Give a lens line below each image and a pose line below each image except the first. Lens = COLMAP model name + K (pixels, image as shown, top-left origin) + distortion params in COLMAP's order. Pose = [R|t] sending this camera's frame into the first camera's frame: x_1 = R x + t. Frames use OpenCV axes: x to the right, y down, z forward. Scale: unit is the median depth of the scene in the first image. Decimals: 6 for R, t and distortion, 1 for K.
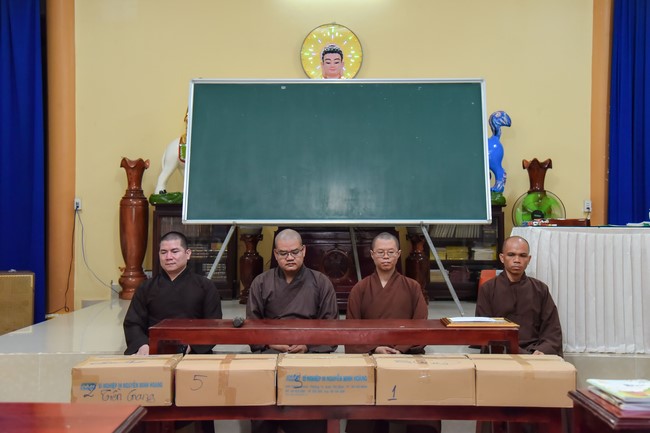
lens RADIAL K [[776.8, 0, 329.9], [0, 776.8, 214.6], [0, 0, 1]] dist [0.186382, 0.000000]
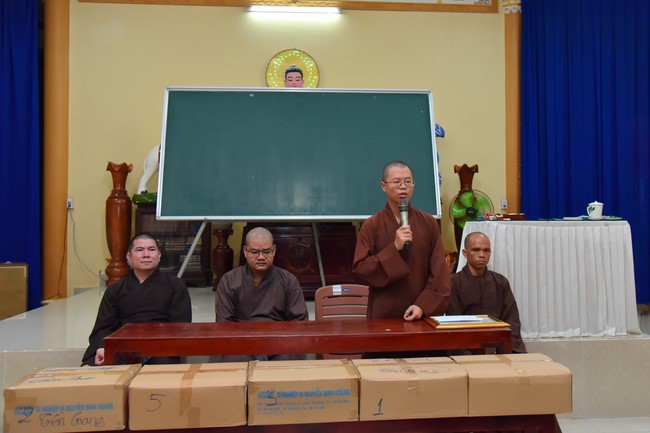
lens RADIAL K [[592.5, 0, 341.8], [0, 592.5, 210.6], [0, 0, 1]] dist [0.000811, 0.000000]
pose [[0.995661, -0.003260, 0.093000, -0.012073], [0.003676, 0.999984, -0.004300, 0.003254], [-0.092985, 0.004623, 0.995657, 0.169598]]
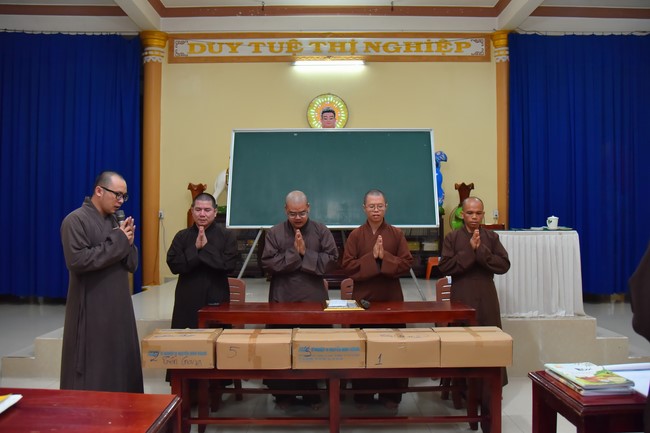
lens RADIAL K [[492.7, 0, 327.5], [0, 492.7, 218.7], [0, 0, 1]] dist [-0.057721, 0.001827]
pose [[0.999980, -0.003944, 0.004941, -0.005391], [0.003936, 0.999991, 0.001607, -0.006883], [-0.004947, -0.001587, 0.999987, 0.086588]]
